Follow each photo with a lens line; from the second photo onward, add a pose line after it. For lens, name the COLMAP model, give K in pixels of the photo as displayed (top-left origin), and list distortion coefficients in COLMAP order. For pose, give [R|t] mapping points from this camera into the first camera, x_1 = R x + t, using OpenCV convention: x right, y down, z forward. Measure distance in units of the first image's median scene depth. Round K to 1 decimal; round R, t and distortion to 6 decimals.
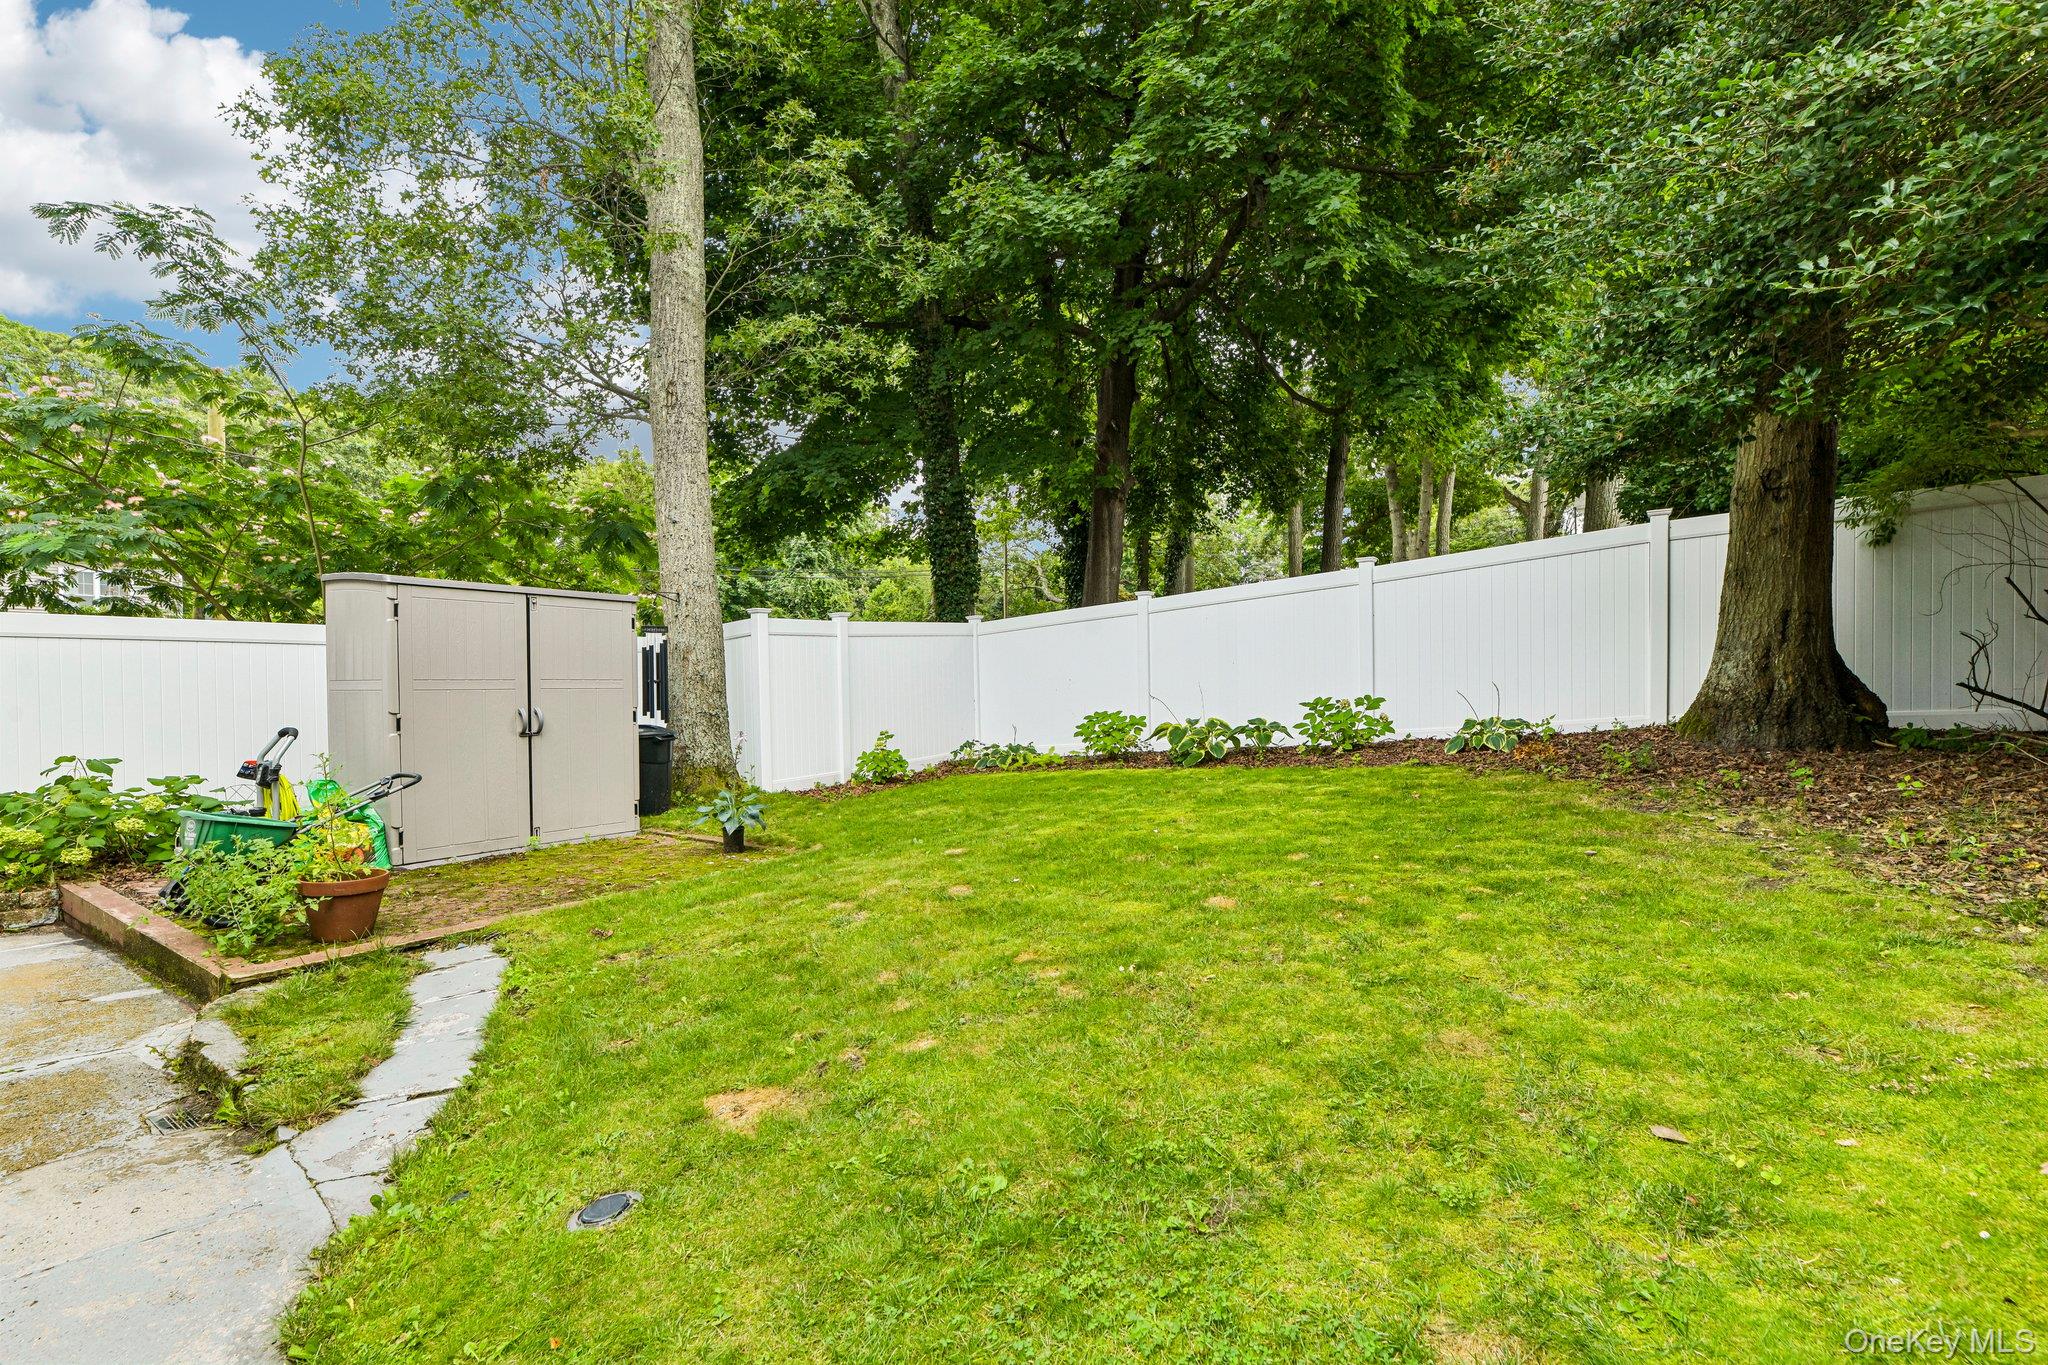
lens RADIAL K [[914.1, 0, 1027.5], [0, 914.1, 686.2], [0, 0, 1]] dist [-0.000444, -0.000261]
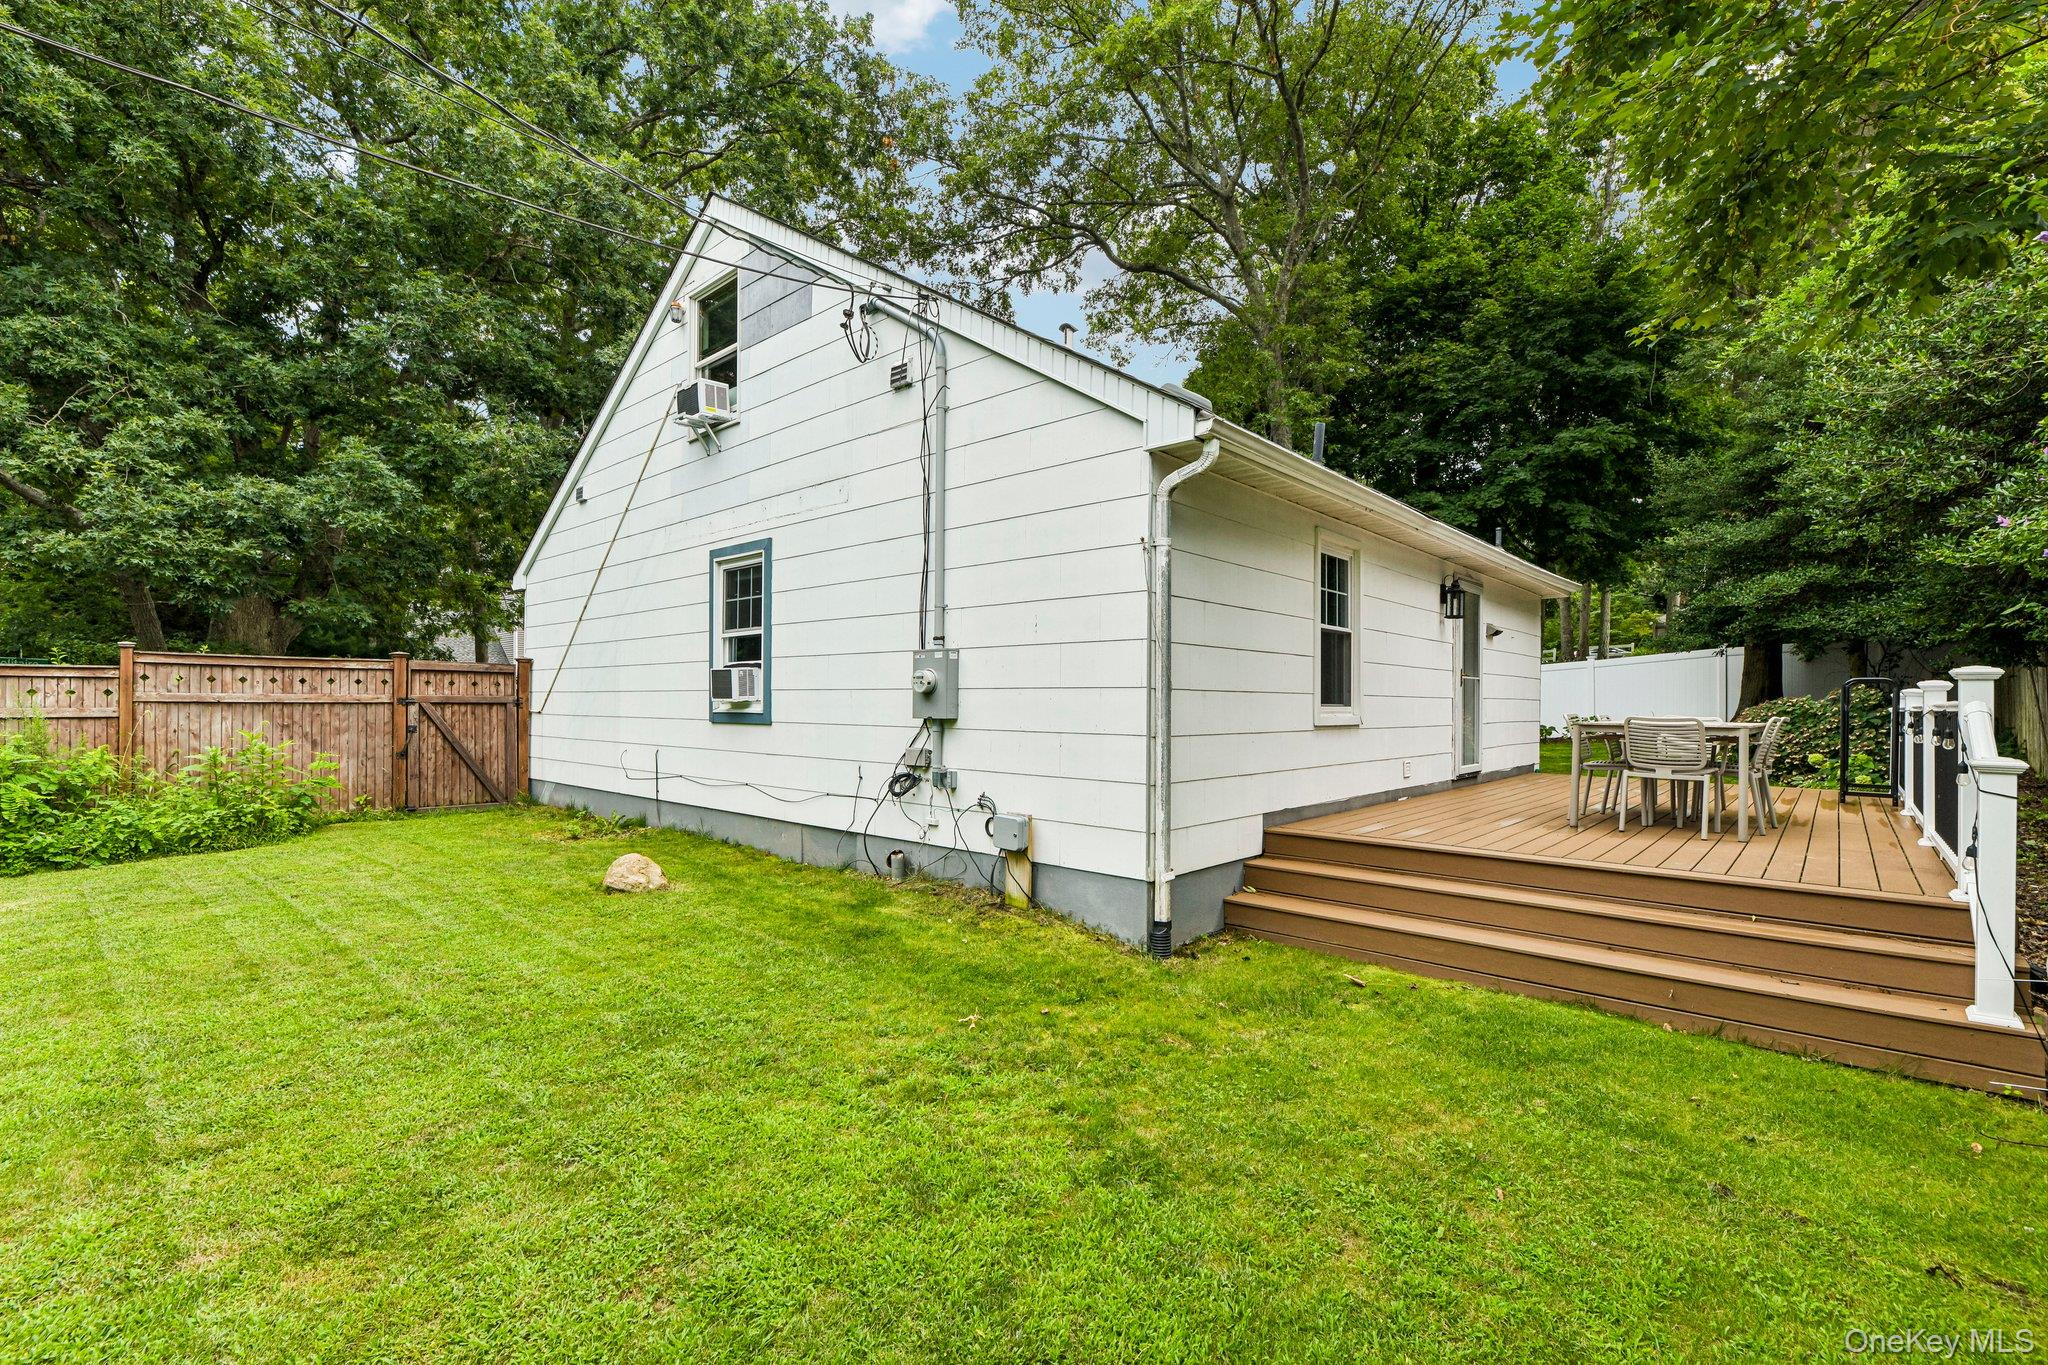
lens RADIAL K [[914.1, 0, 1027.5], [0, 914.1, 686.2], [0, 0, 1]] dist [-0.000444, -0.000261]
pose [[0.993326, 0.009735, -0.114929, -0.819816], [-0.011552, 0.999818, -0.015153, -0.013217], [0.114760, 0.016379, 0.993258, -1.536225]]
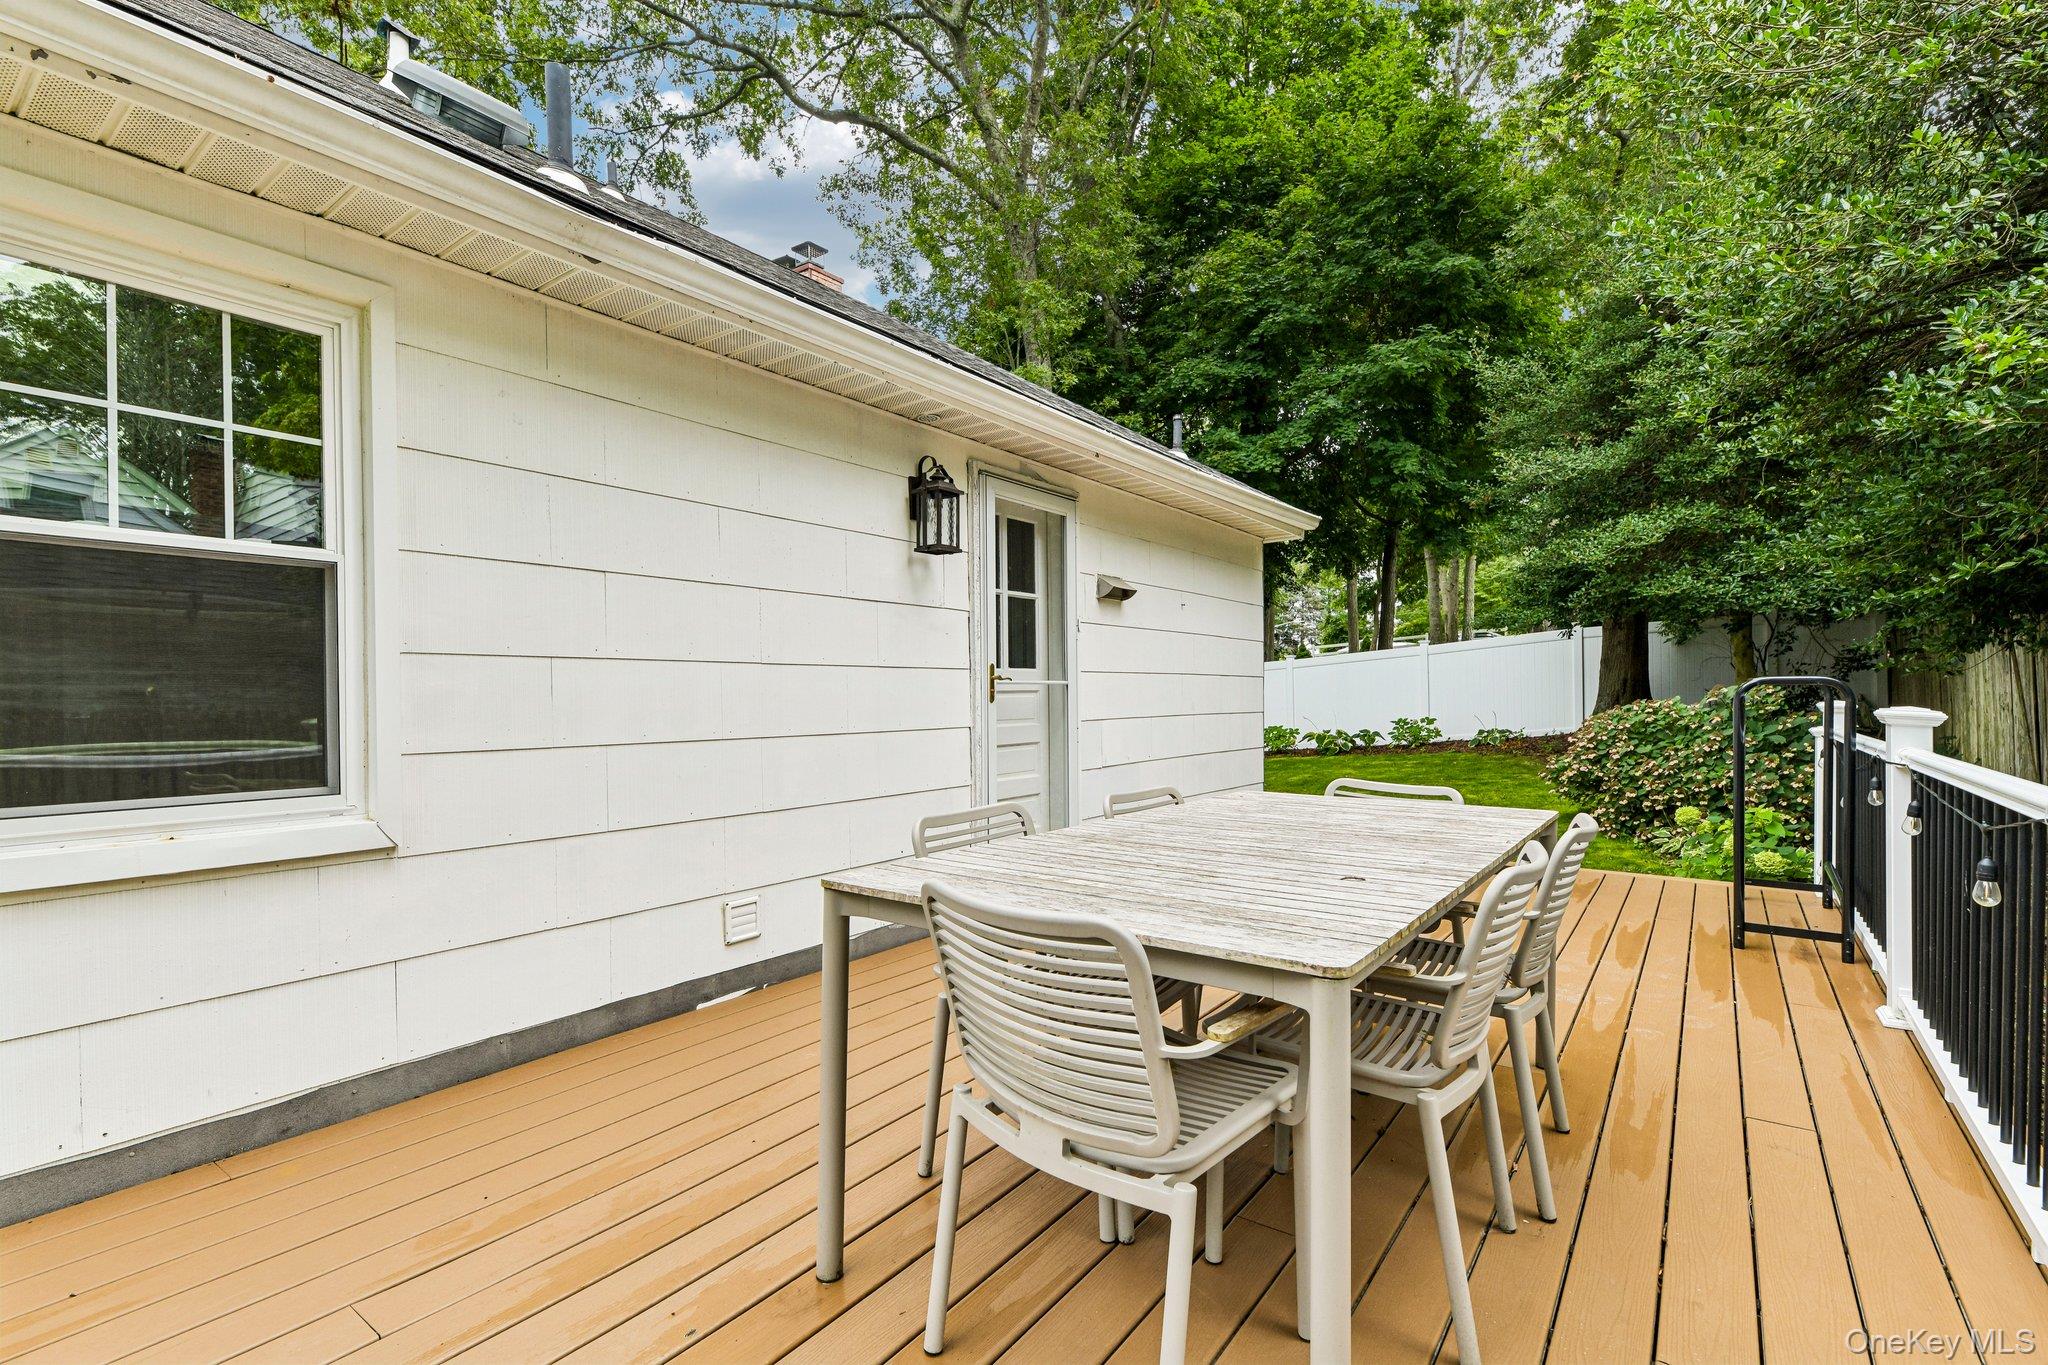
lens RADIAL K [[973.1, 0, 1024.0], [0, 973.1, 682.5], [0, 0, 1]] dist [0.002020, 0.000215]
pose [[0.999982, -0.003811, -0.004592, -0.432533], [0.003755, 0.999919, -0.012188, -0.038617], [0.004638, 0.012171, 0.999915, -0.973098]]
